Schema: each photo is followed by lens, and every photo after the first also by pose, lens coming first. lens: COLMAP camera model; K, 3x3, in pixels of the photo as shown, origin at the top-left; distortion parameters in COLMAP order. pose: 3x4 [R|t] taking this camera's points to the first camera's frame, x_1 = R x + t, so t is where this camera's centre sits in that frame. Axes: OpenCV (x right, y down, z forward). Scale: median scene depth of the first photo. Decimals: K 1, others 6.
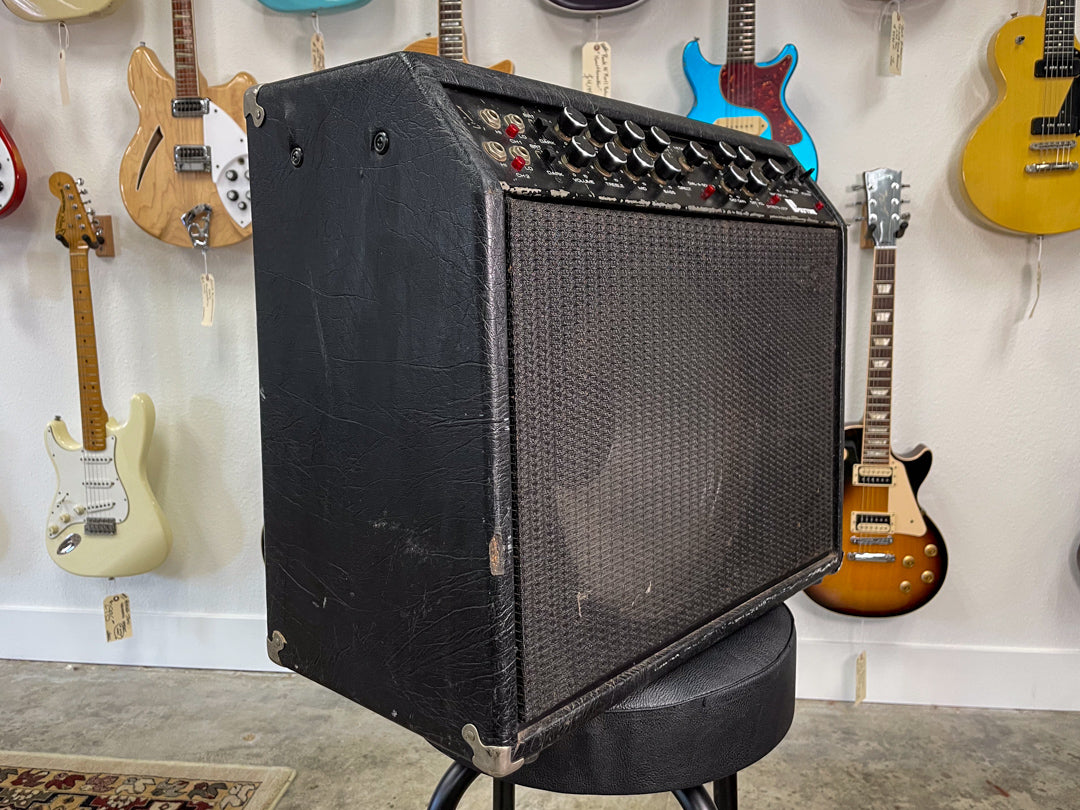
lens RADIAL K [[857.9, 0, 521.4], [0, 857.9, 400.2], [0, 0, 1]] dist [0.078999, -0.113467]
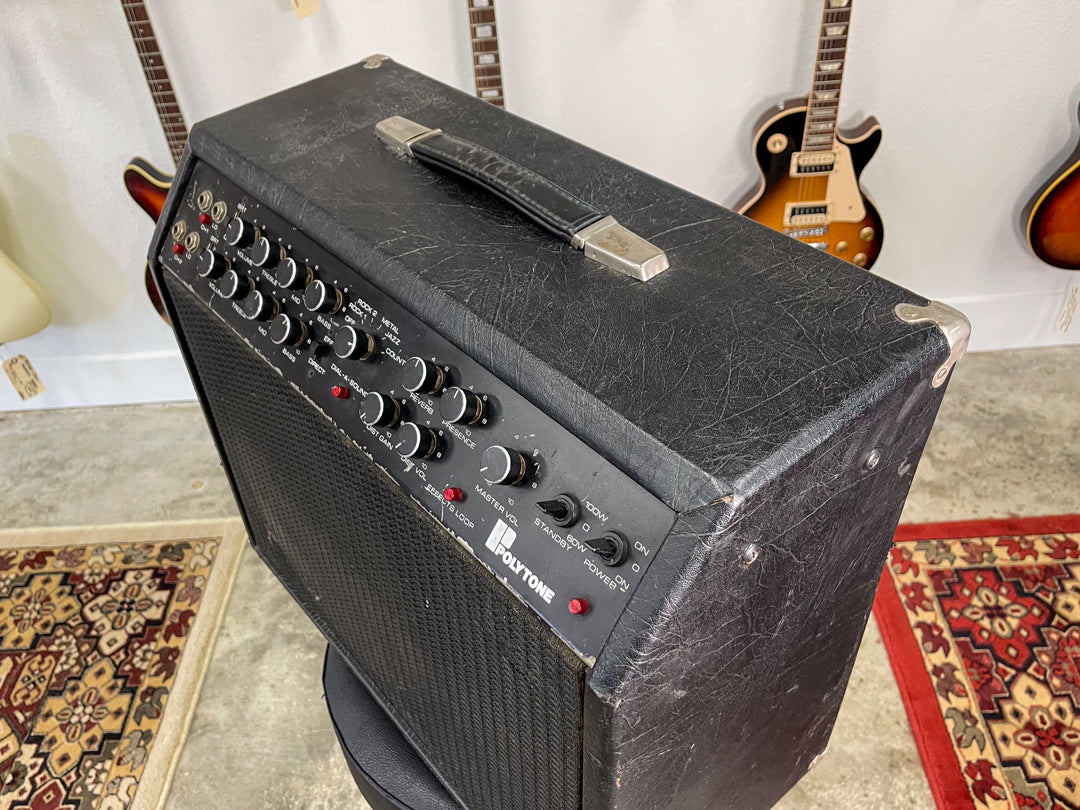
lens RADIAL K [[890.0, 0, 491.1], [0, 890.0, 433.1], [0, 0, 1]] dist [0.078585, -0.120612]
pose [[0.991194, -0.132101, 0.009184, 0.034605], [0.105827, 0.831922, 0.544708, -0.217369], [-0.079597, -0.538939, 0.838575, 0.106790]]
